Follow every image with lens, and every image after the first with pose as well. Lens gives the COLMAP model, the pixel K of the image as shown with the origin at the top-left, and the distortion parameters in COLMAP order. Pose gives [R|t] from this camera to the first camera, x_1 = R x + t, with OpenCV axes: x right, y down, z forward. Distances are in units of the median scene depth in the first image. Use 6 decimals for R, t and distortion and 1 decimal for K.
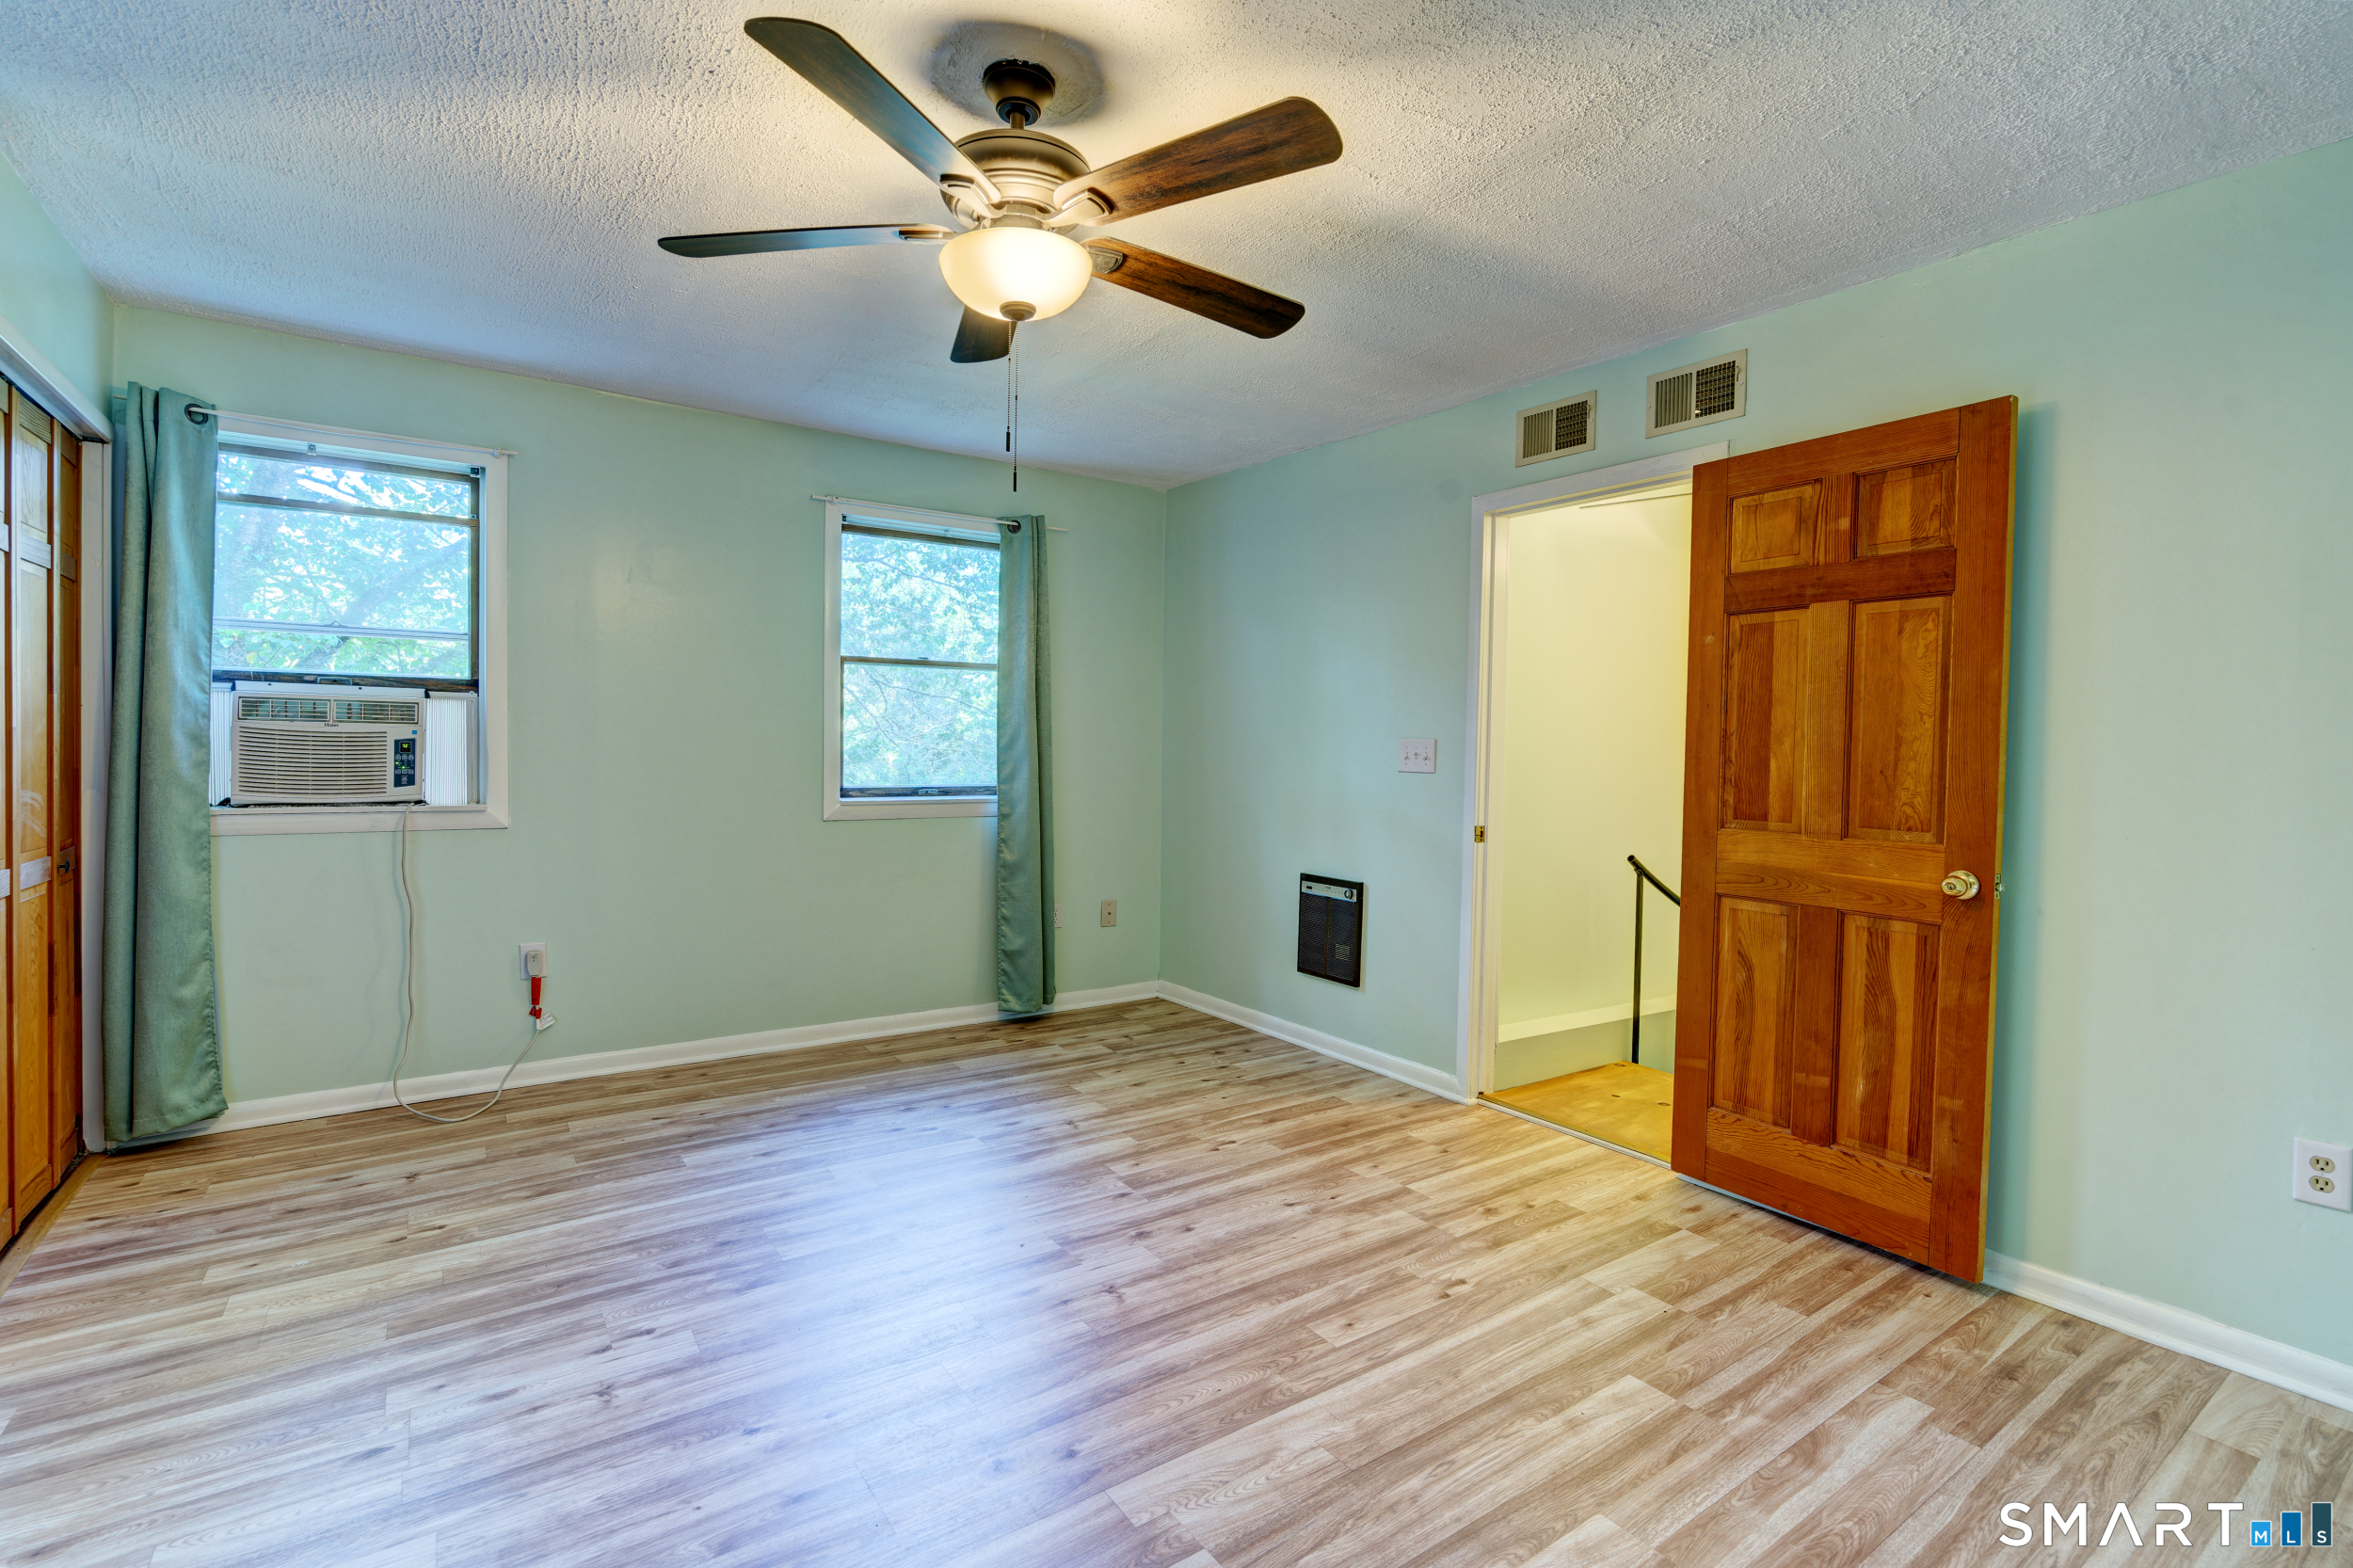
lens RADIAL K [[1060.5, 0, 1179.8], [0, 1060.5, 767.6], [0, 0, 1]] dist [-0.007839, 0.001922]
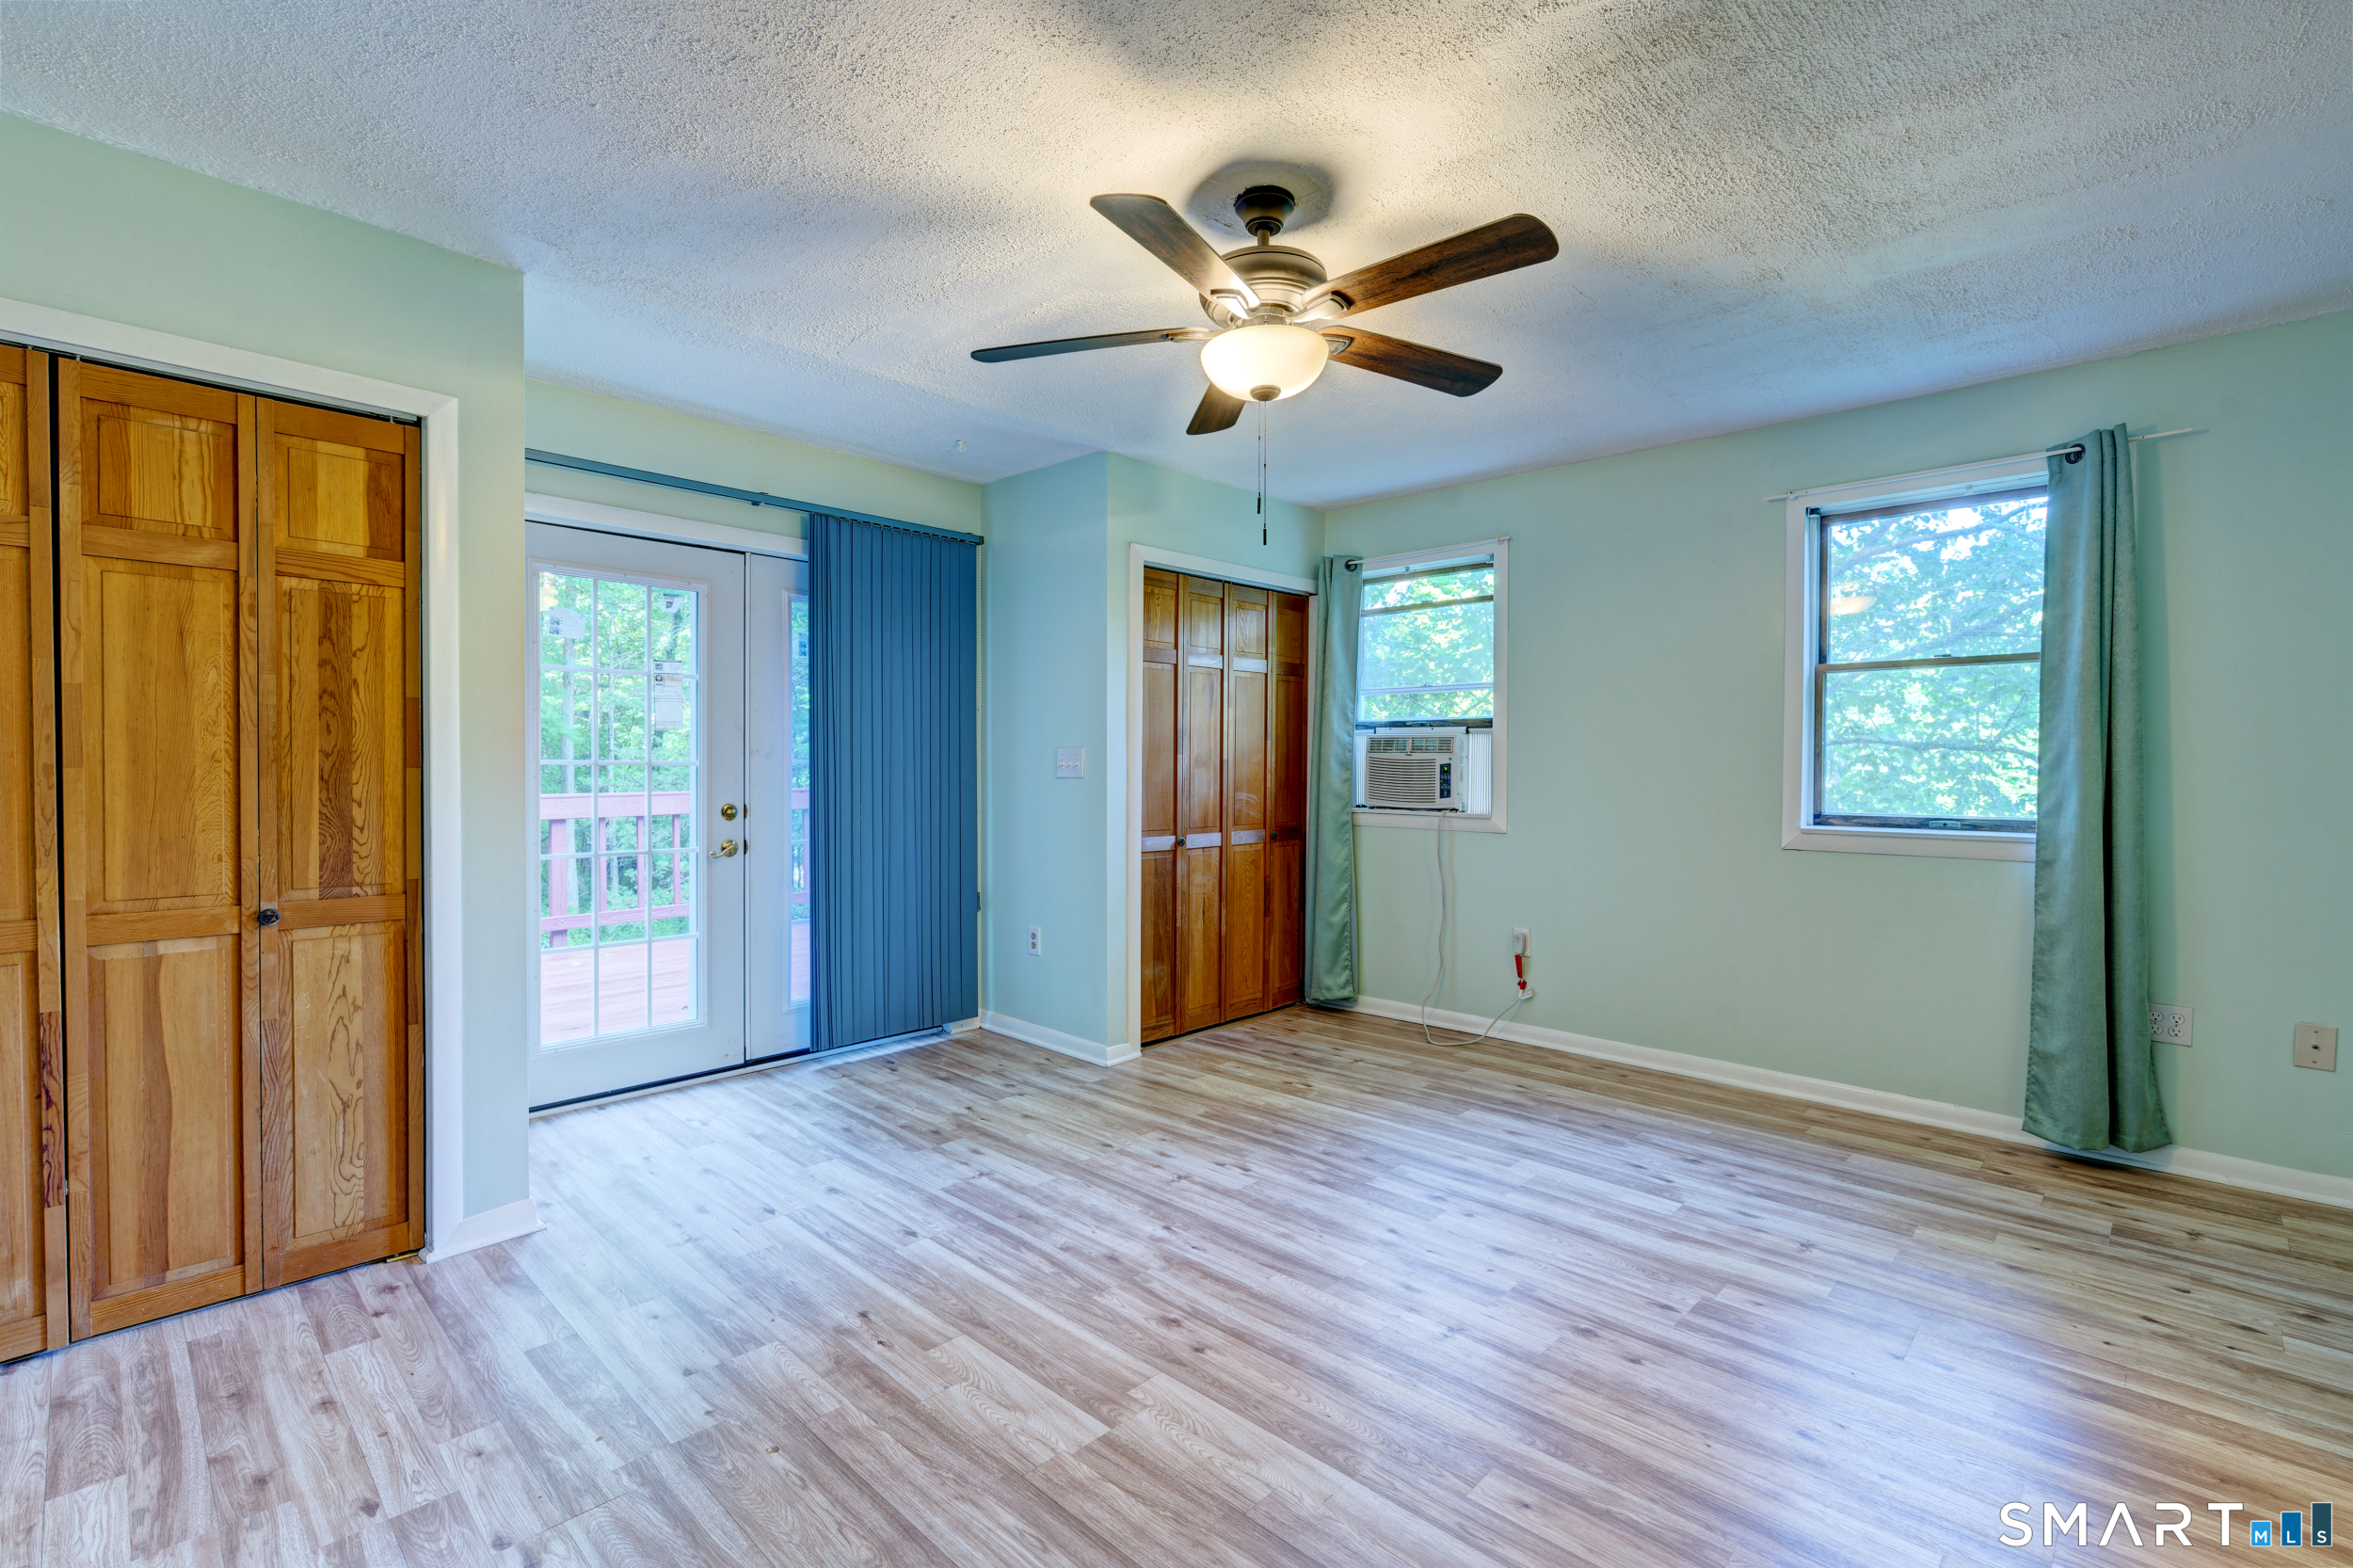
lens RADIAL K [[1060.5, 0, 1181.7], [0, 1060.5, 779.3], [0, 0, 1]] dist [-0.007839, 0.001922]
pose [[0.199276, 0.001446, -0.979942, 0.569907], [-0.020134, 0.999794, -0.002619, 0.003871], [0.979737, 0.020252, 0.199264, 0.390199]]
